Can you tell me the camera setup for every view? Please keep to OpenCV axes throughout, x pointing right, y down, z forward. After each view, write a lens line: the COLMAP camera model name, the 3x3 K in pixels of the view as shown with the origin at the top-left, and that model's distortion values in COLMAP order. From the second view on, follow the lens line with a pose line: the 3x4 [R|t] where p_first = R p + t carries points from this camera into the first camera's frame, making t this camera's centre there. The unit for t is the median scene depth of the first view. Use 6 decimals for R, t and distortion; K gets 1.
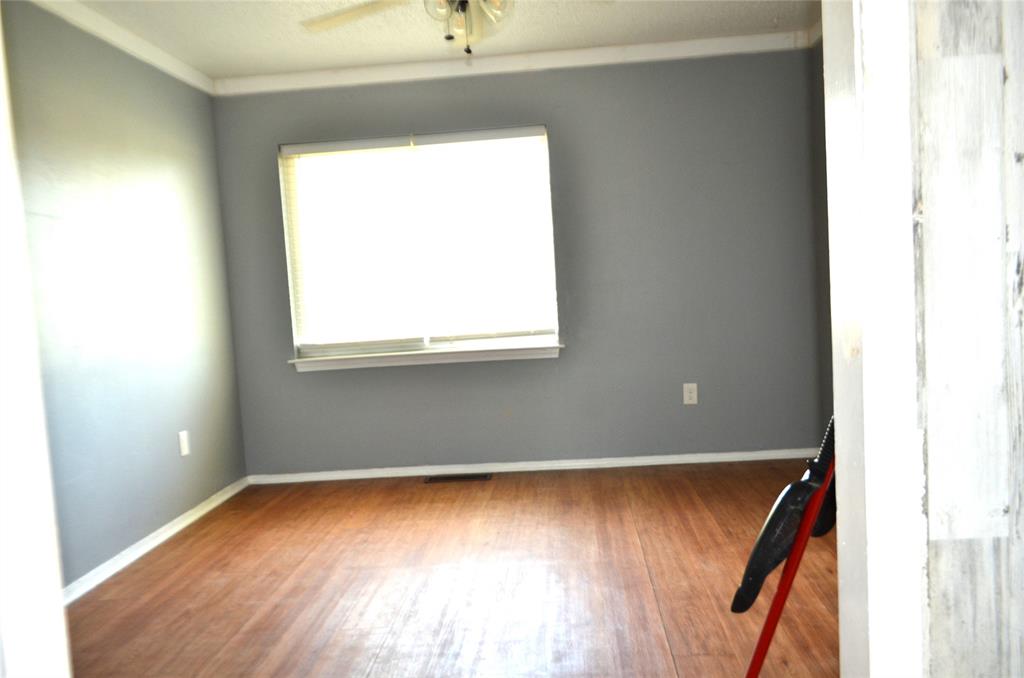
lens RADIAL K [[796.3, 0, 516.4], [0, 796.3, 340.1], [0, 0, 1]] dist [-0.006085, -0.012123]
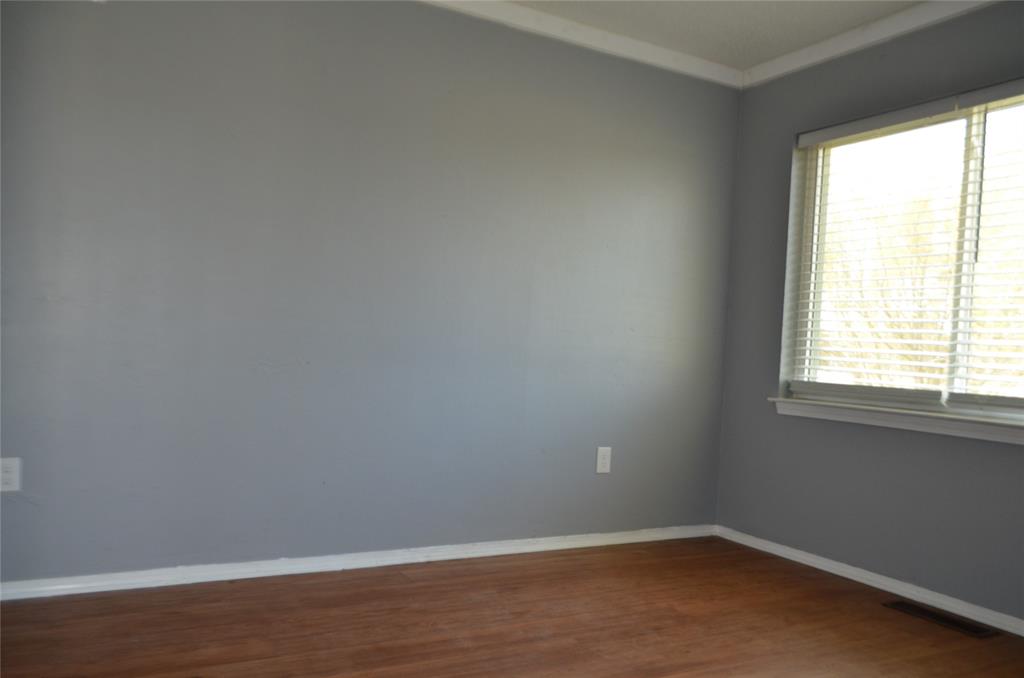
lens RADIAL K [[796.3, 0, 507.9], [0, 796.3, 345.3], [0, 0, 1]] dist [-0.006085, -0.012123]
pose [[0.534639, 0.096059, -0.839603, 0.298352], [-0.152909, 0.988116, 0.015682, 0.001217], [0.831132, 0.119999, 0.542974, 0.404598]]
